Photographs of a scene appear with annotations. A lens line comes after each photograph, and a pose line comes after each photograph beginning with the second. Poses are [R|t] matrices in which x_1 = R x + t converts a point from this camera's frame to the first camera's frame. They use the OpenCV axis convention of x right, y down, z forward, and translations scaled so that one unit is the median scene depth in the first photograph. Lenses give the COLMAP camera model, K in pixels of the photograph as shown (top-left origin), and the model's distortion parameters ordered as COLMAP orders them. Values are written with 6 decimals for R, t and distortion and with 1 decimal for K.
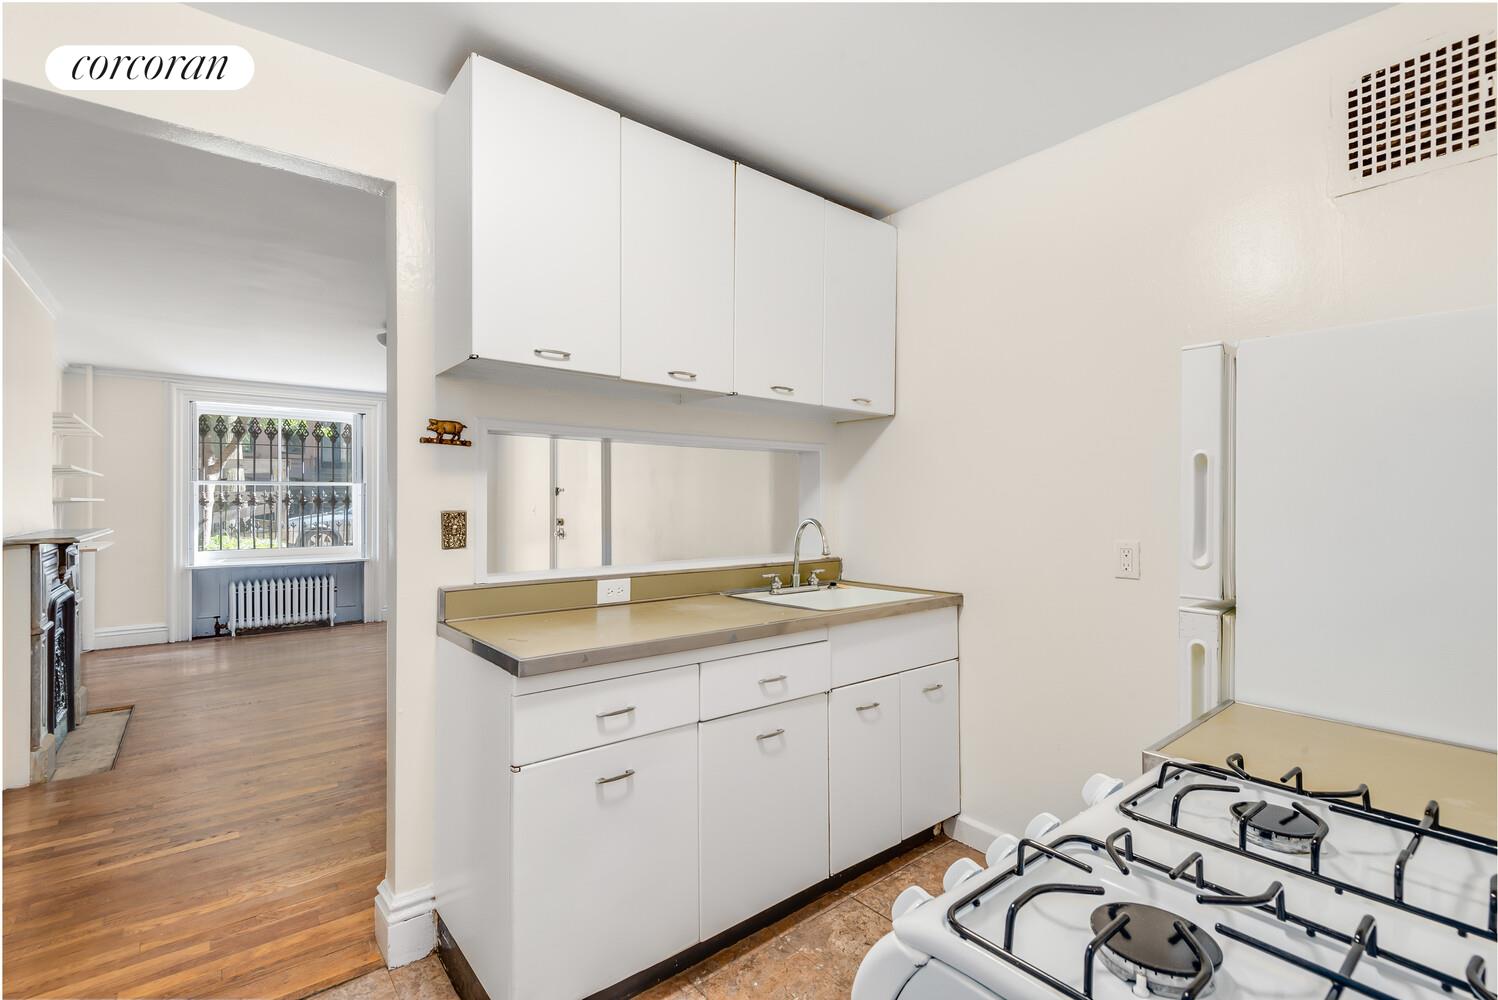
lens RADIAL K [[674.8, 0, 749.0], [0, 674.8, 500.0], [0, 0, 1]] dist [-0.001706, -0.000473]
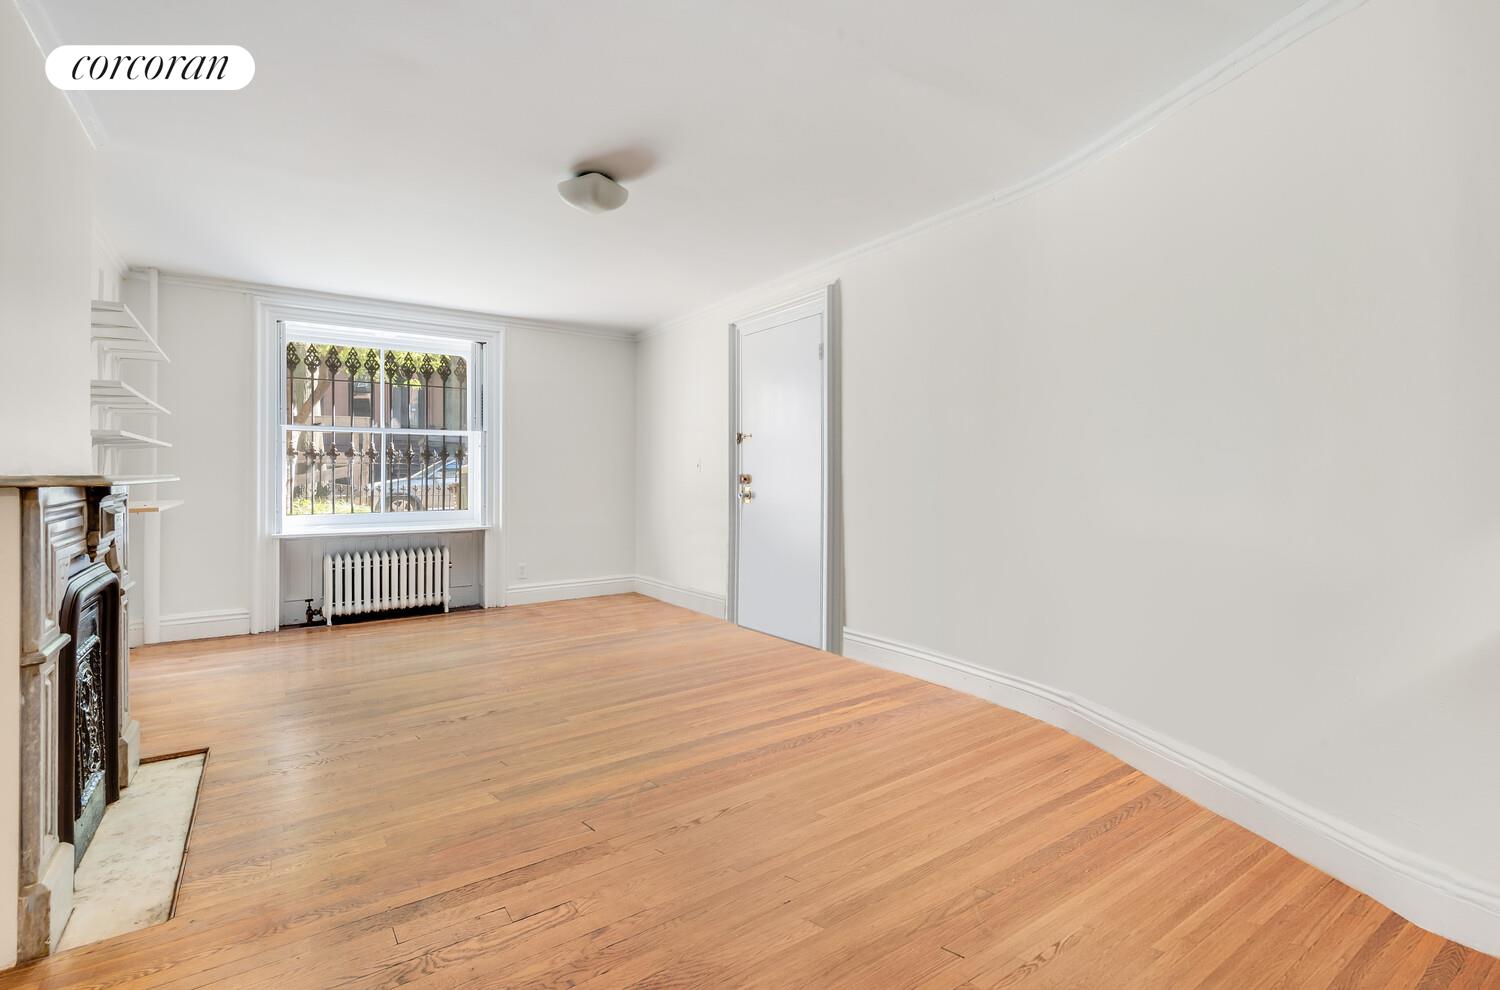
lens RADIAL K [[689.6, 0, 751.4], [0, 689.6, 470.0], [0, 0, 1]] dist [0.000887, 0.000000]
pose [[0.997435, 0.001384, -0.071558, -0.225797], [-0.001513, 0.999997, -0.001746, 0.024727], [0.071556, 0.001850, 0.997435, 0.244705]]
